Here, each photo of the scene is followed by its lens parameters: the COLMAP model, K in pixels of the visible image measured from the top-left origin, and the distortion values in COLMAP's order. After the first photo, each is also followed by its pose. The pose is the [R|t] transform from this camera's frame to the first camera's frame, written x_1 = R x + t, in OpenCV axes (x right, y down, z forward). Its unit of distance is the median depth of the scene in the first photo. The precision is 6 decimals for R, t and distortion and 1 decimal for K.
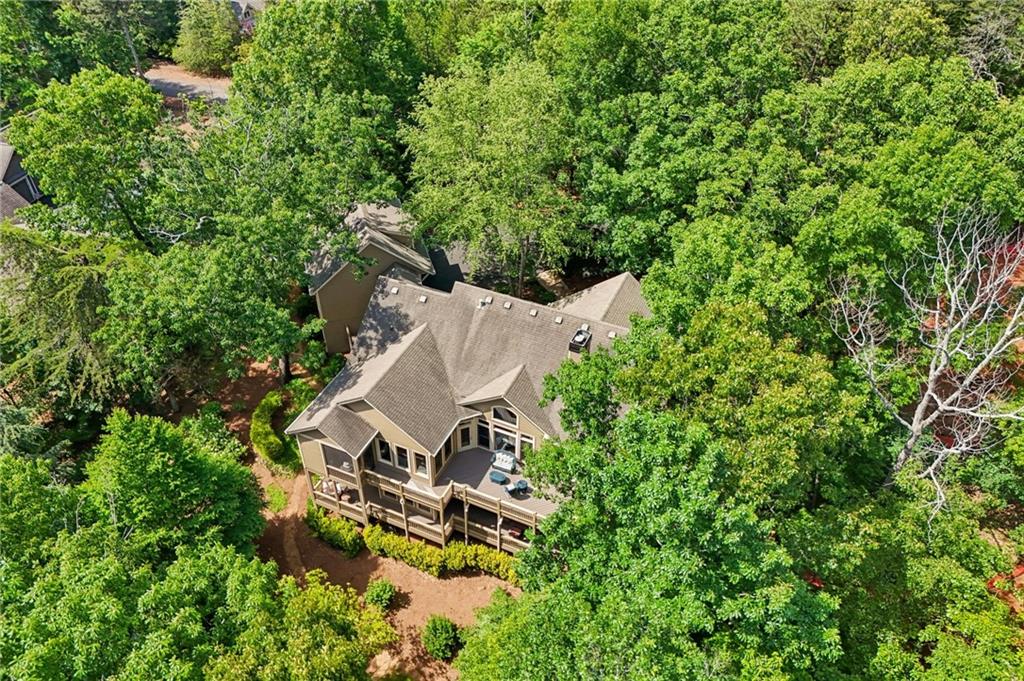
lens RADIAL K [[749.6, 0, 510.3], [0, 749.6, 341.2], [0, 0, 1]] dist [0.088754, -0.098636]
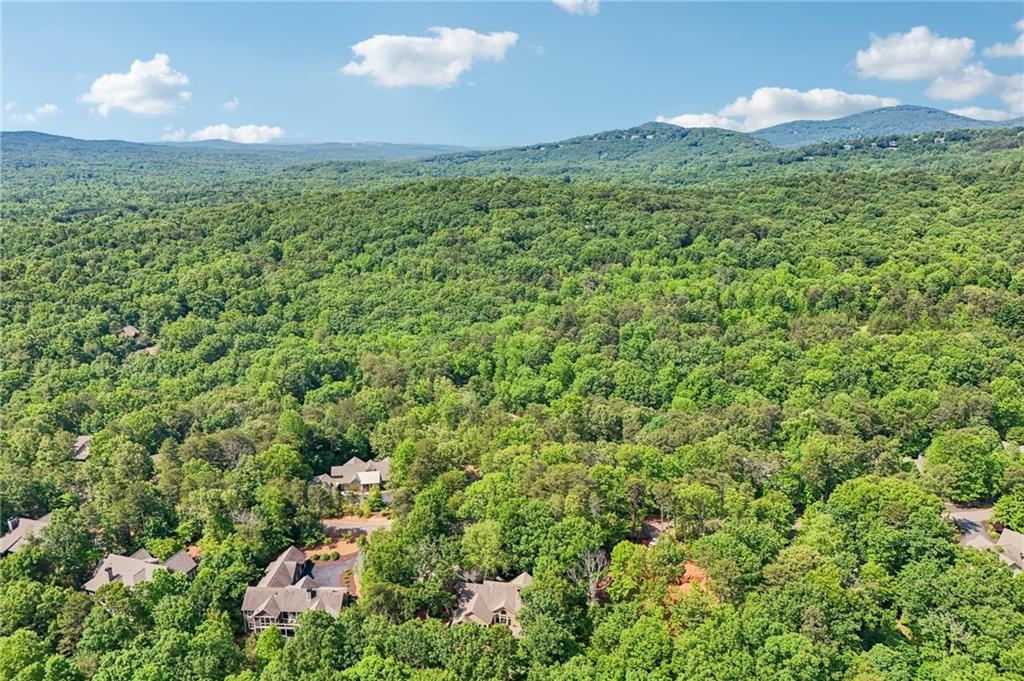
lens RADIAL K [[749.6, 0, 510.3], [0, 749.6, 341.2], [0, 0, 1]] dist [0.088754, -0.098636]
pose [[0.970025, -0.074688, 0.231245, -0.786941], [0.164019, 0.903373, -0.396250, 0.392215], [-0.179305, 0.422301, 0.888545, -3.170898]]
